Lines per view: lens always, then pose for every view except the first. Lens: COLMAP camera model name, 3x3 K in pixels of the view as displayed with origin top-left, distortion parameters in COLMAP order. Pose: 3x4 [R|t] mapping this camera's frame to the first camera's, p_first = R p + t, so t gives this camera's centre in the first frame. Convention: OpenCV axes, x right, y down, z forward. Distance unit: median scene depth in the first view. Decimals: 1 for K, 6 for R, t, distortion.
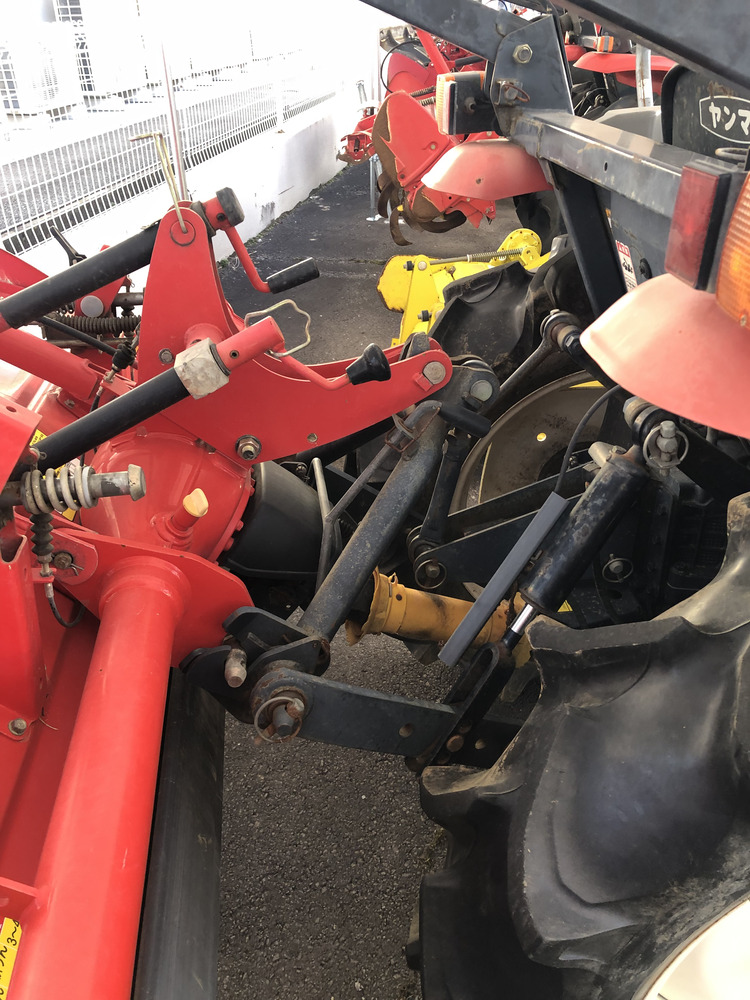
lens RADIAL K [[835.5, 0, 375.0], [0, 835.5, 500.0], [0, 0, 1]] dist [0.021232, -0.011175]
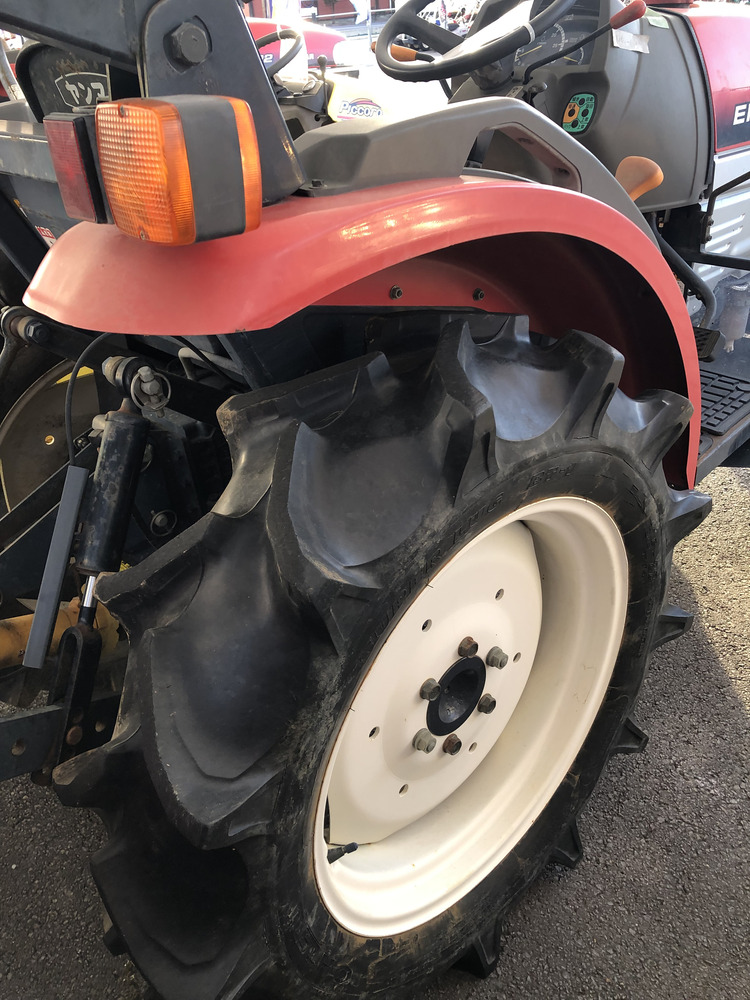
lens RADIAL K [[835.5, 0, 375.0], [0, 835.5, 500.0], [0, 0, 1]] dist [0.021232, -0.011175]
pose [[0.795831, -0.360167, 0.486757, -0.005099], [0.366039, 0.926515, 0.087097, 0.082103], [-0.482357, 0.108857, 0.869184, -0.079553]]
